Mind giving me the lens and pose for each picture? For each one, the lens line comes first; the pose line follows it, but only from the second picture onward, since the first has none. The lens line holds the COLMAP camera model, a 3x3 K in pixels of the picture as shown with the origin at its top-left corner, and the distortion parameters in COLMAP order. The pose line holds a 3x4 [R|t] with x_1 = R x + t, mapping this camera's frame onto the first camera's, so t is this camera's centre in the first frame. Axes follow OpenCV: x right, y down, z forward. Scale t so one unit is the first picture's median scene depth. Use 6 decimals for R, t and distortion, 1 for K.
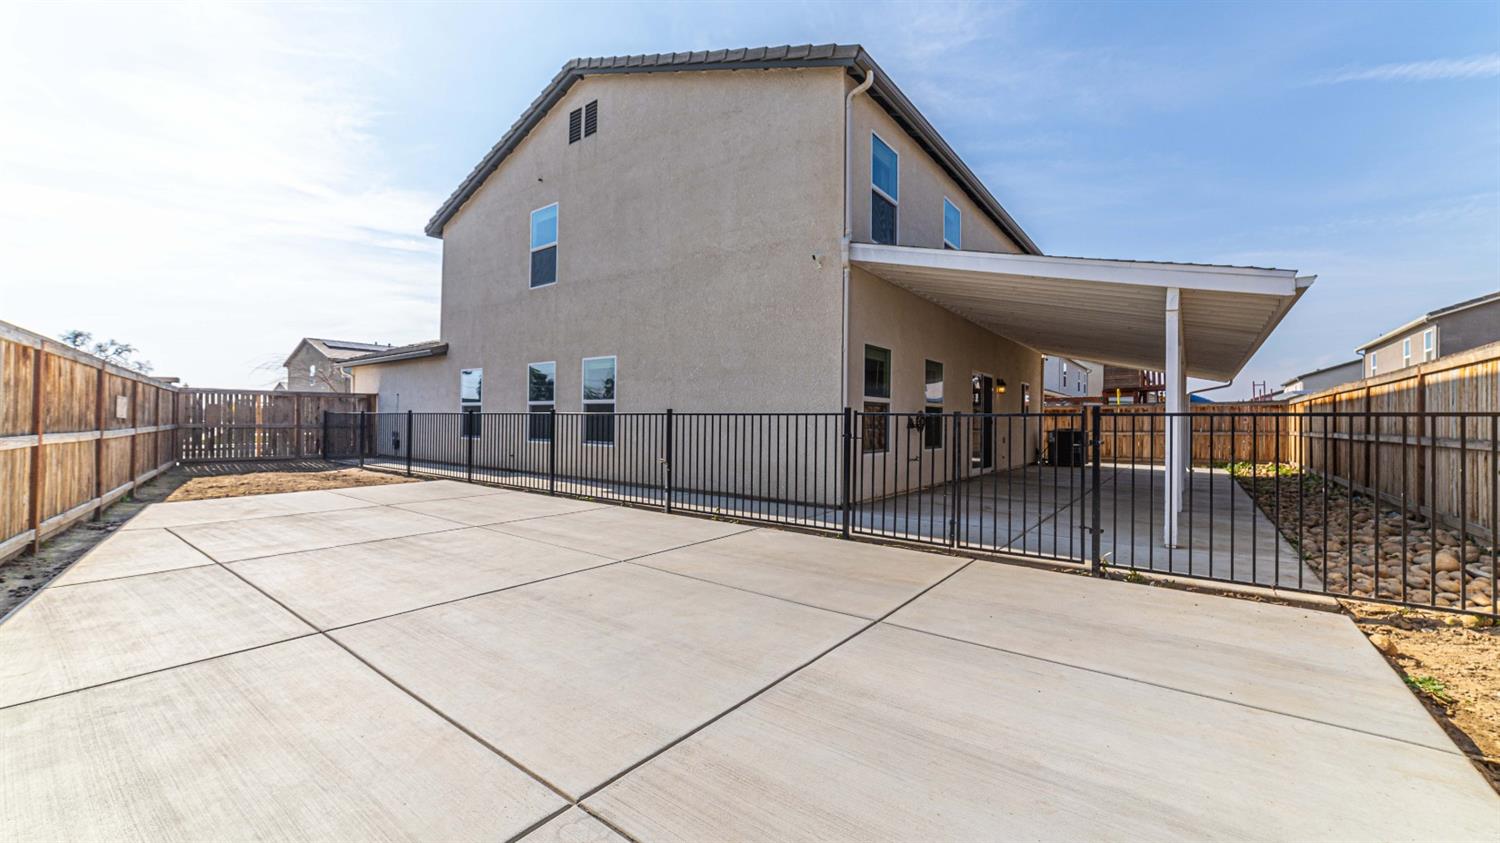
lens RADIAL K [[591.1, 0, 756.8], [0, 591.1, 391.0], [0, 0, 1]] dist [-0.023256, 0.008537]
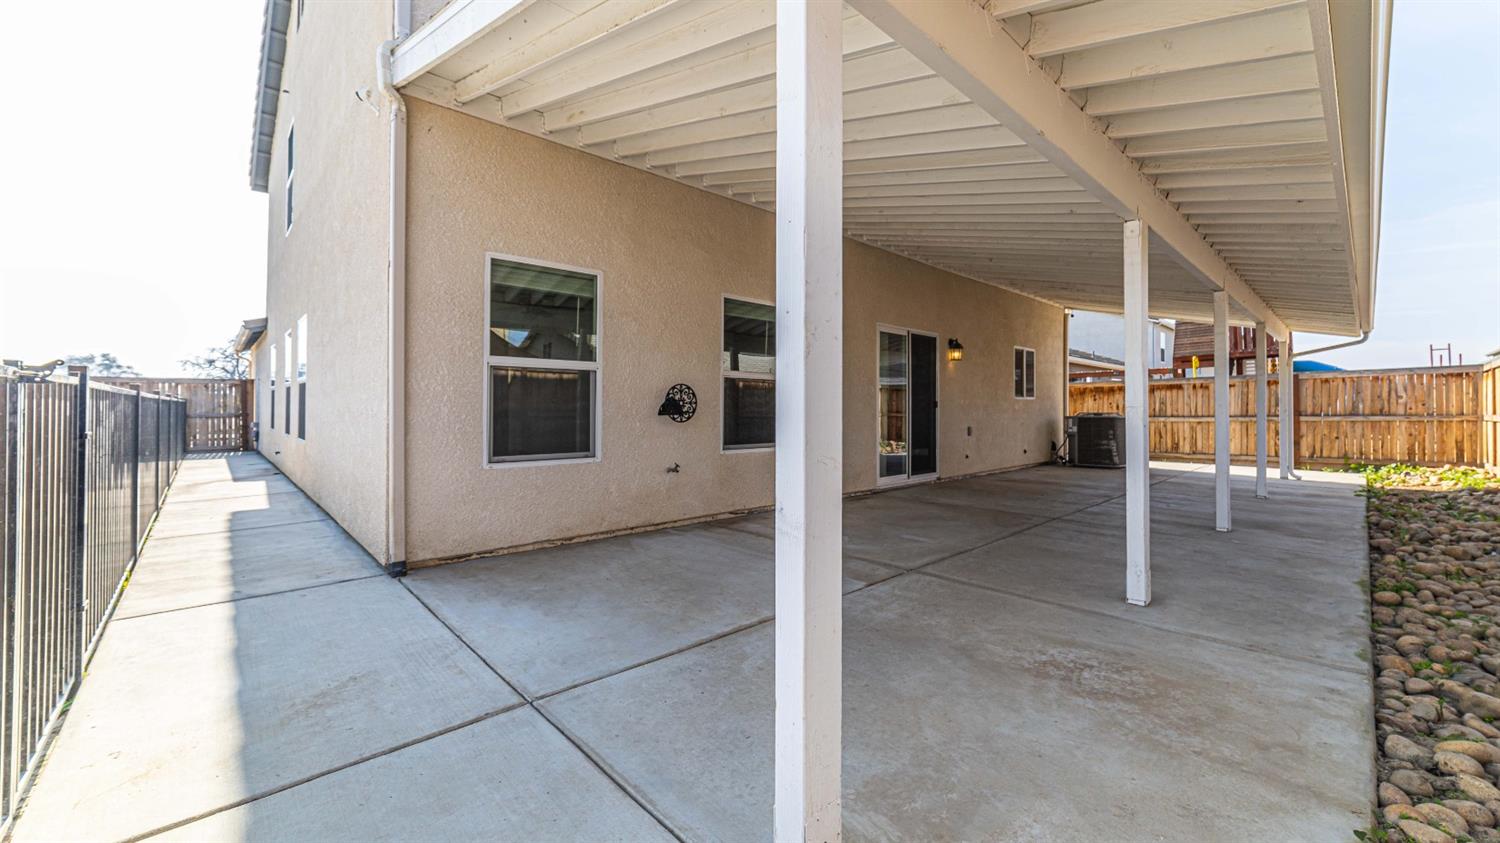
lens RADIAL K [[591.1, 0, 756.8], [0, 591.1, 391.0], [0, 0, 1]] dist [-0.023256, 0.008537]
pose [[0.985808, -0.012555, -0.167408, 0.255189], [0.016622, 0.999599, 0.022917, 0.015782], [0.167054, -0.025374, 0.985621, 0.262063]]
